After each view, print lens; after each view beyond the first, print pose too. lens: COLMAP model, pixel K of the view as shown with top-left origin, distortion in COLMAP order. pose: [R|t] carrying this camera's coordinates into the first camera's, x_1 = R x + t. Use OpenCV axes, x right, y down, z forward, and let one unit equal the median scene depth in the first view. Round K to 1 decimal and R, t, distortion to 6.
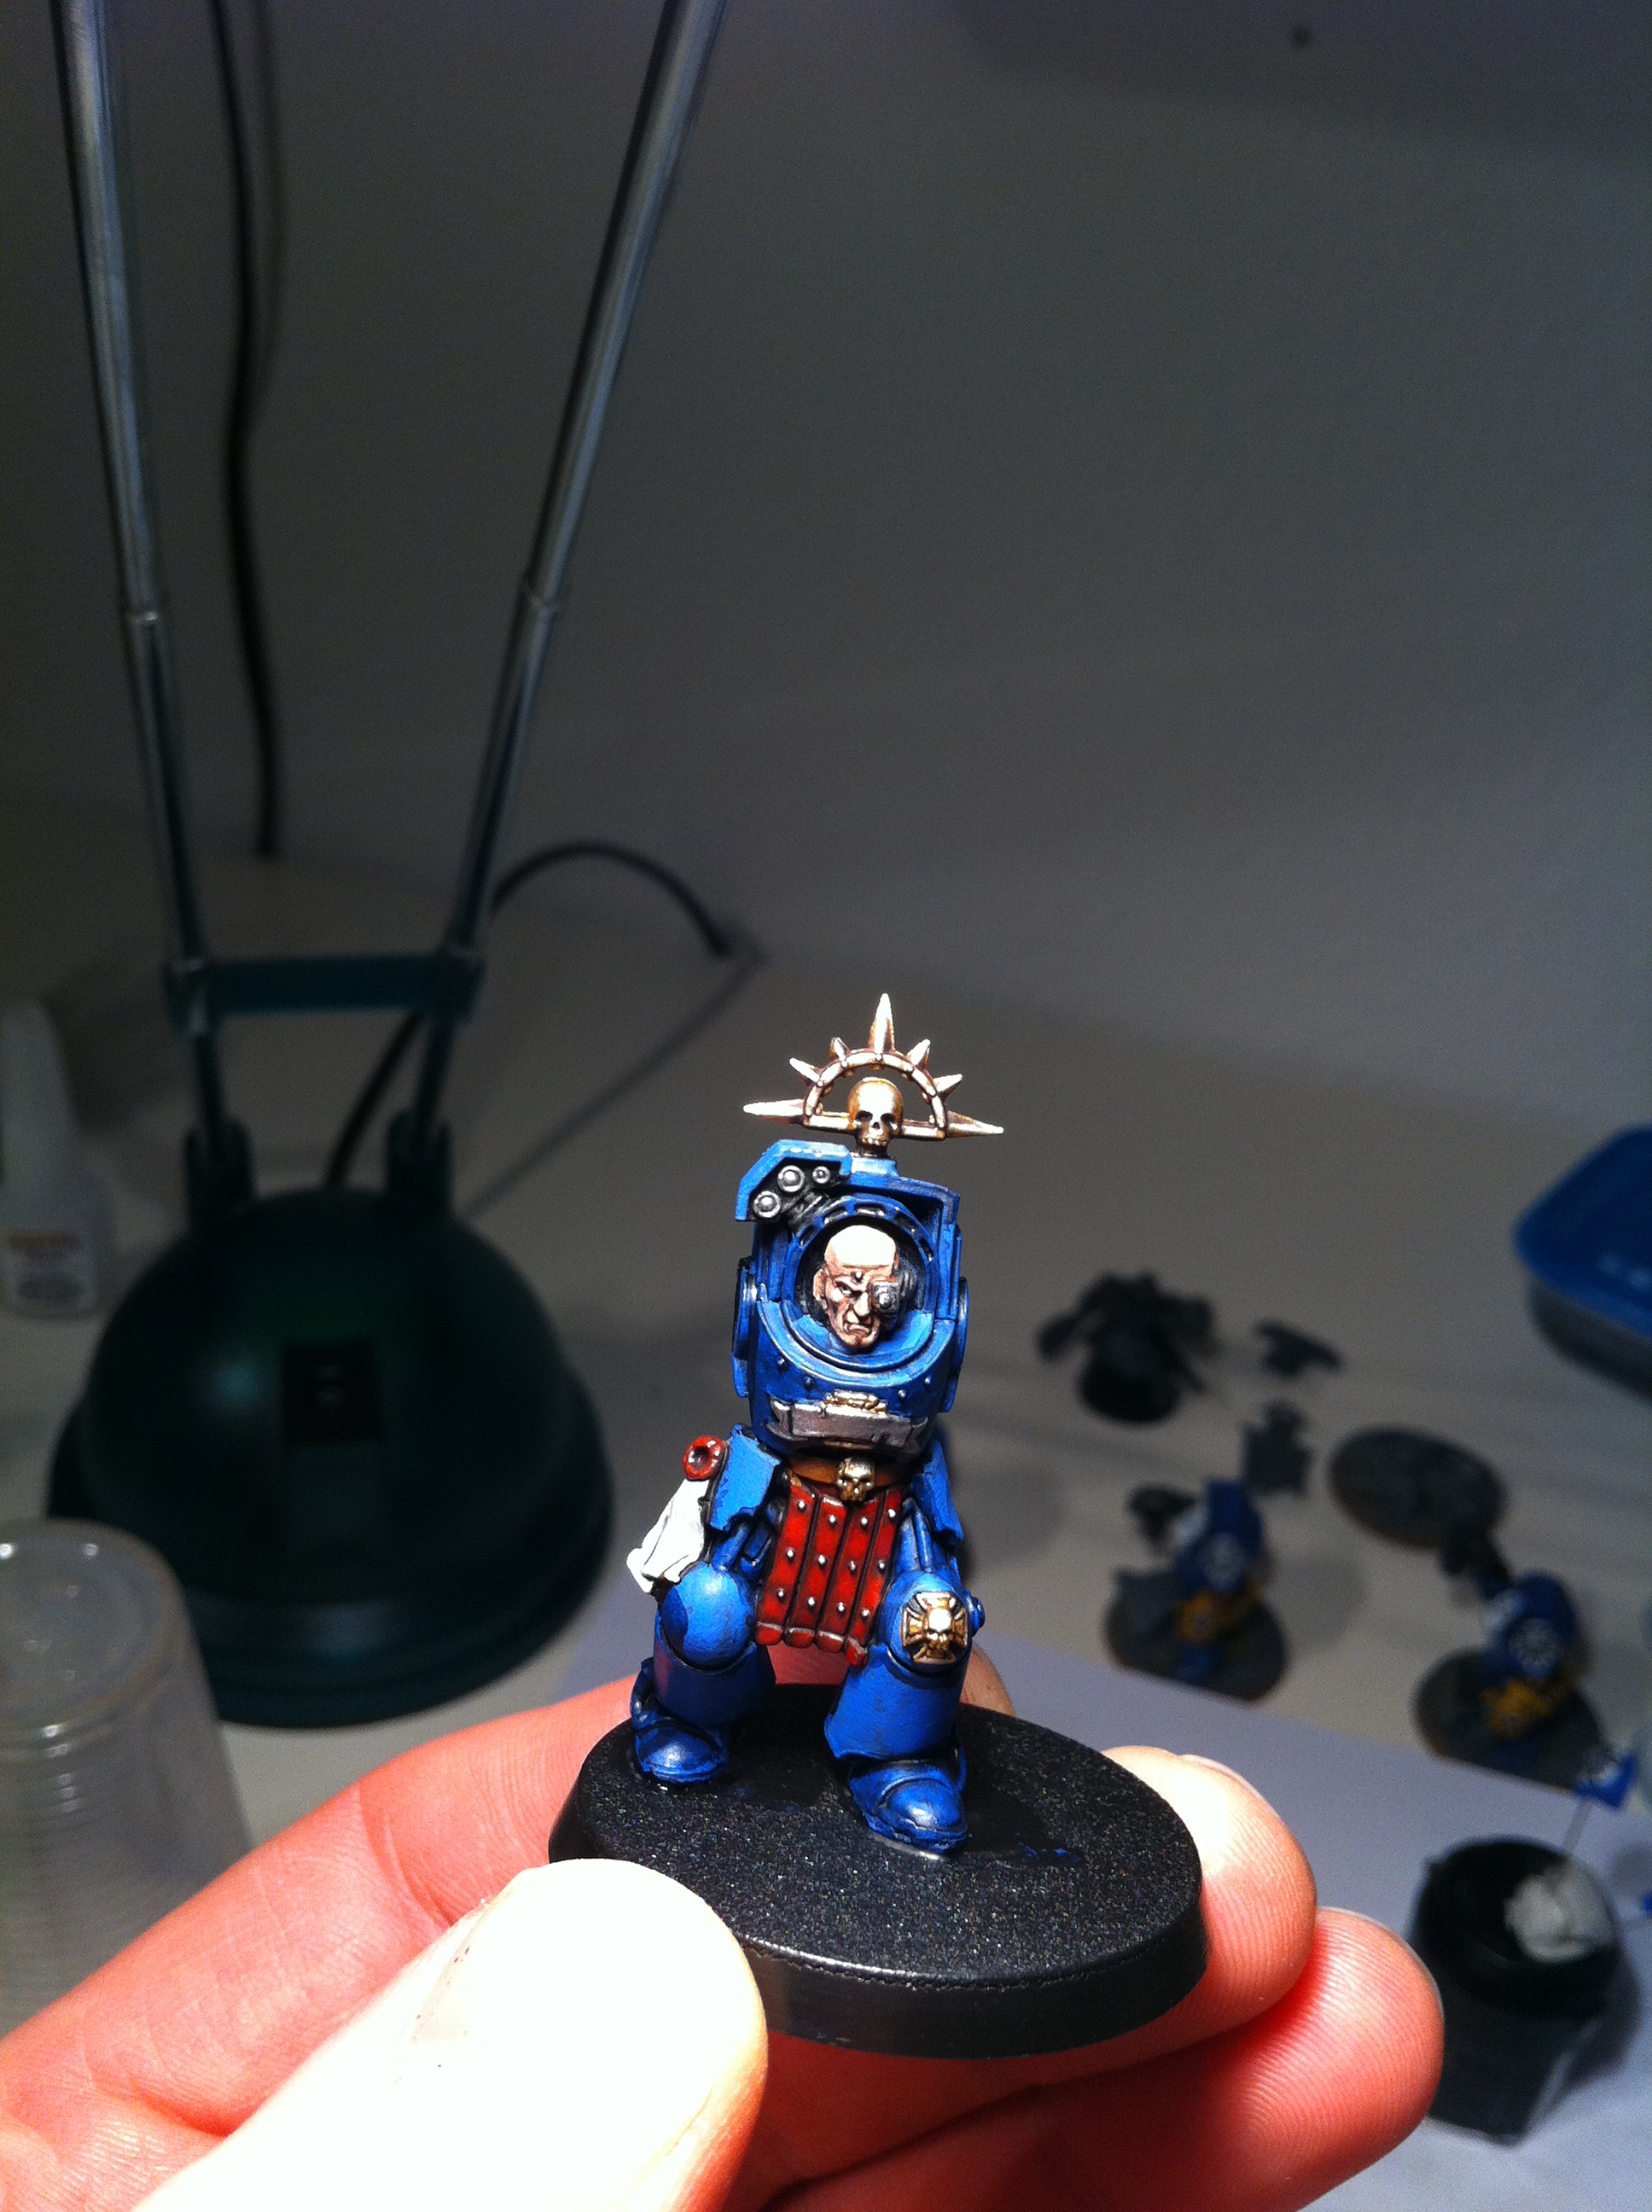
lens RADIAL K [[1852.4, 0, 821.7], [0, 1852.4, 1120.0], [0, 0, 1]] dist [0.006314, -0.006122]
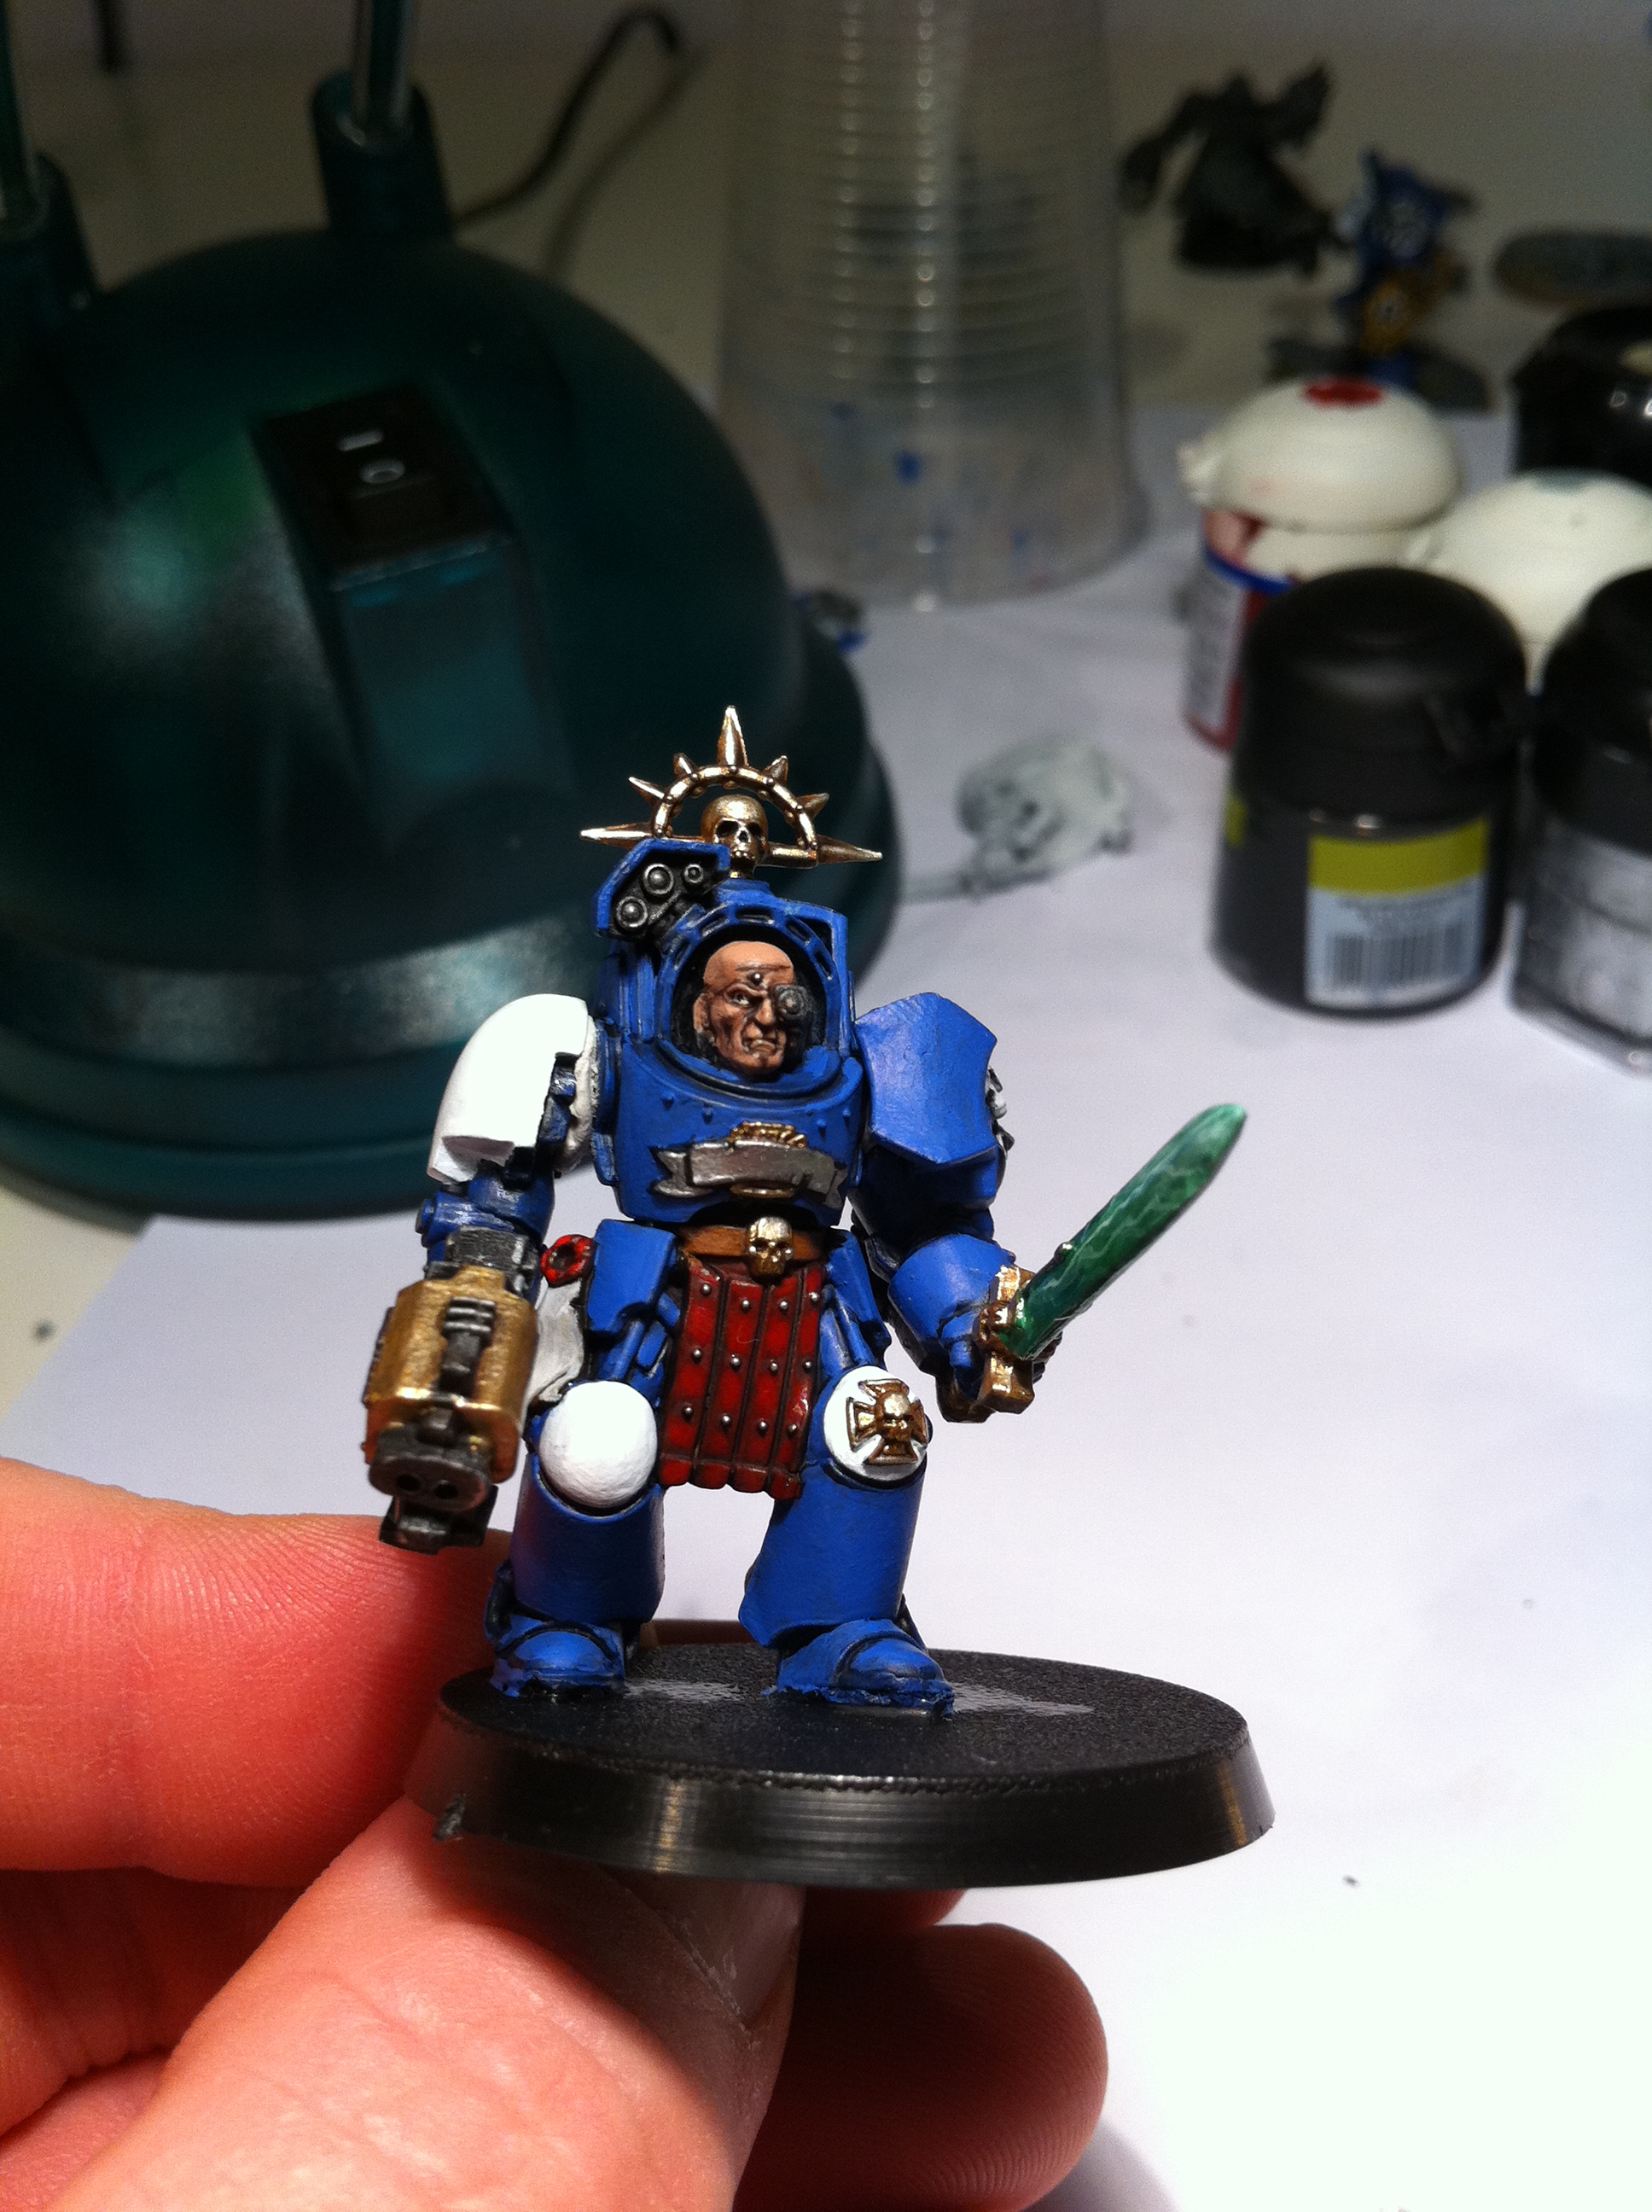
lens RADIAL K [[1852.4, 0, 820.9], [0, 1852.4, 1092.1], [0, 0, 1]] dist [0.006314, -0.006122]
pose [[0.974849, -0.077495, 0.208962, -0.122439], [0.109758, 0.982951, -0.147513, 0.248076], [-0.193968, 0.166738, 0.966734, 0.209109]]
